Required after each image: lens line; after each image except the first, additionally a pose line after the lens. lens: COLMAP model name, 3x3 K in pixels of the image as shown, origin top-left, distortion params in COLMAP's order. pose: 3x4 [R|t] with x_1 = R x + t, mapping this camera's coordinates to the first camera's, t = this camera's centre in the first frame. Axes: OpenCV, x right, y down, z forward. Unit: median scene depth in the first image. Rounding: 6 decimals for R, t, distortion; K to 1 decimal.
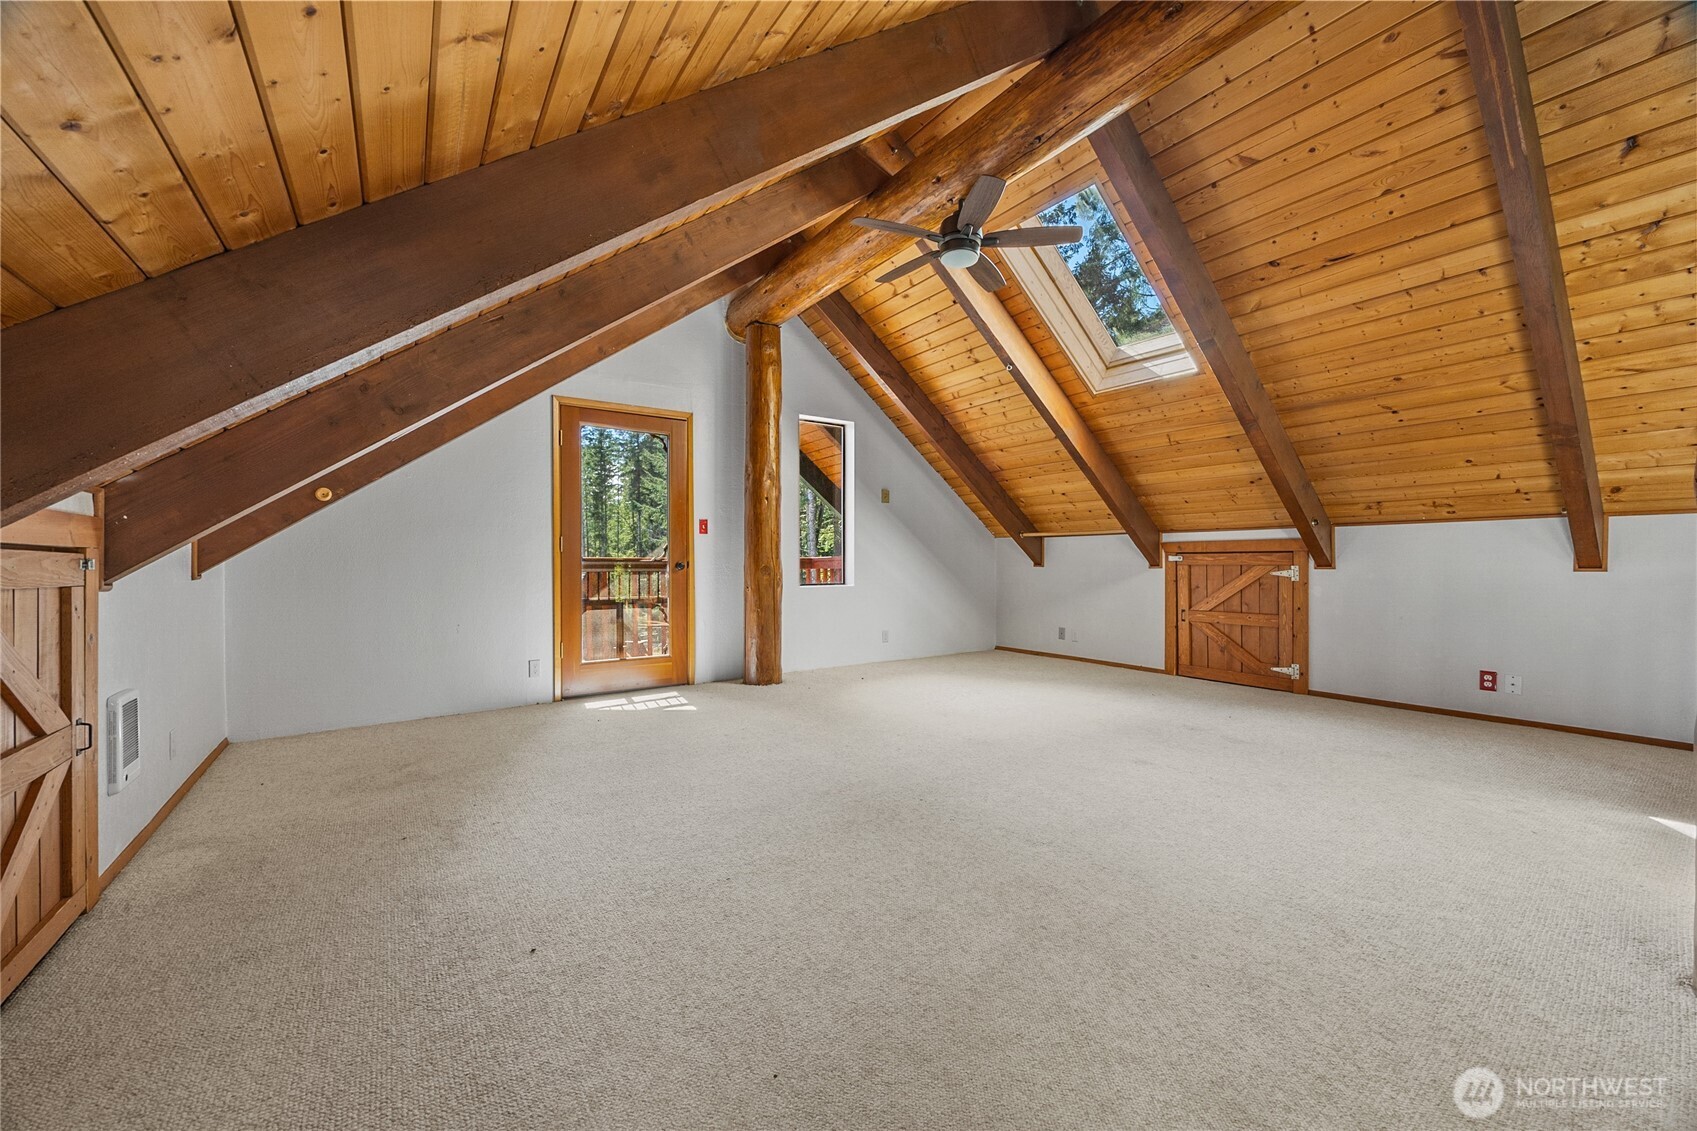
lens RADIAL K [[681.6, 0, 853.4], [0, 681.6, 566.8], [0, 0, 1]] dist [0.010939, -0.001691]
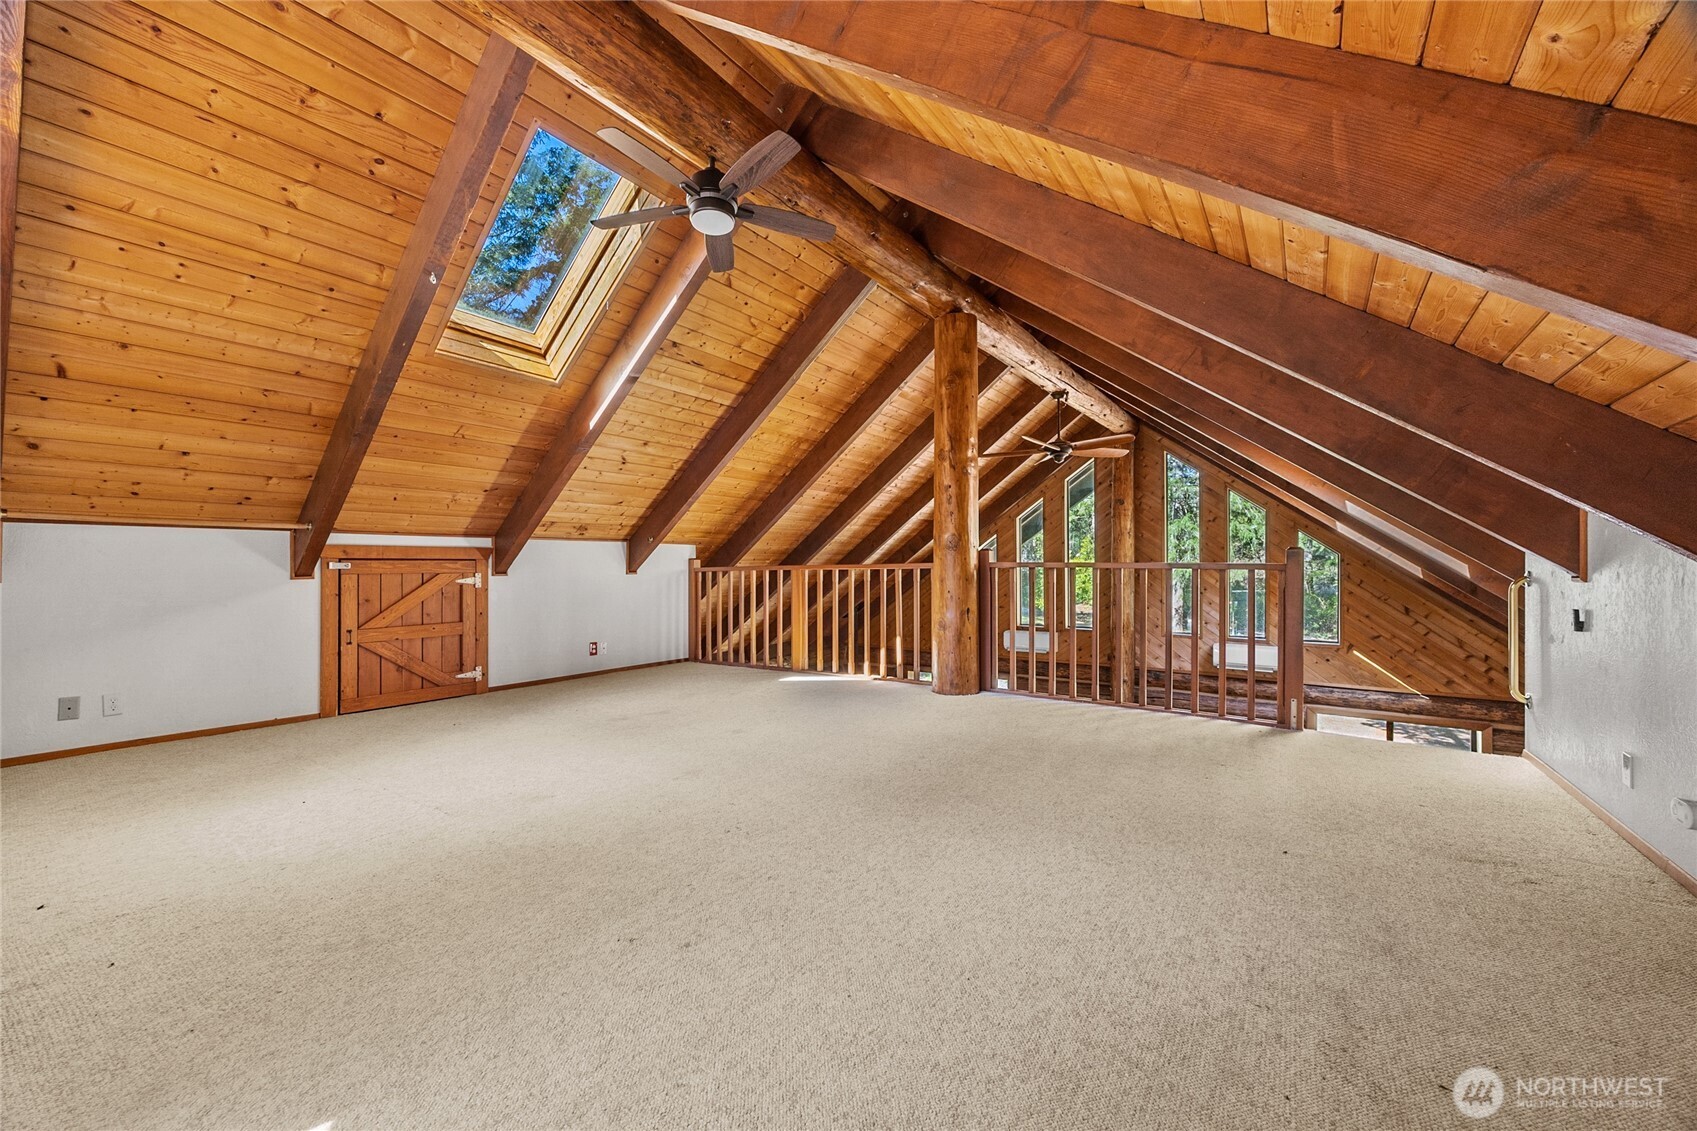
lens RADIAL K [[649.8, 0, 850.7], [0, 649.8, 564.2], [0, 0, 1]] dist [-0.002474, 0.000150]
pose [[-0.358559, 0.009430, 0.933459, -0.494691], [0.014420, 0.999886, -0.004562, -0.002514], [-0.933396, 0.011825, -0.358654, 0.822084]]
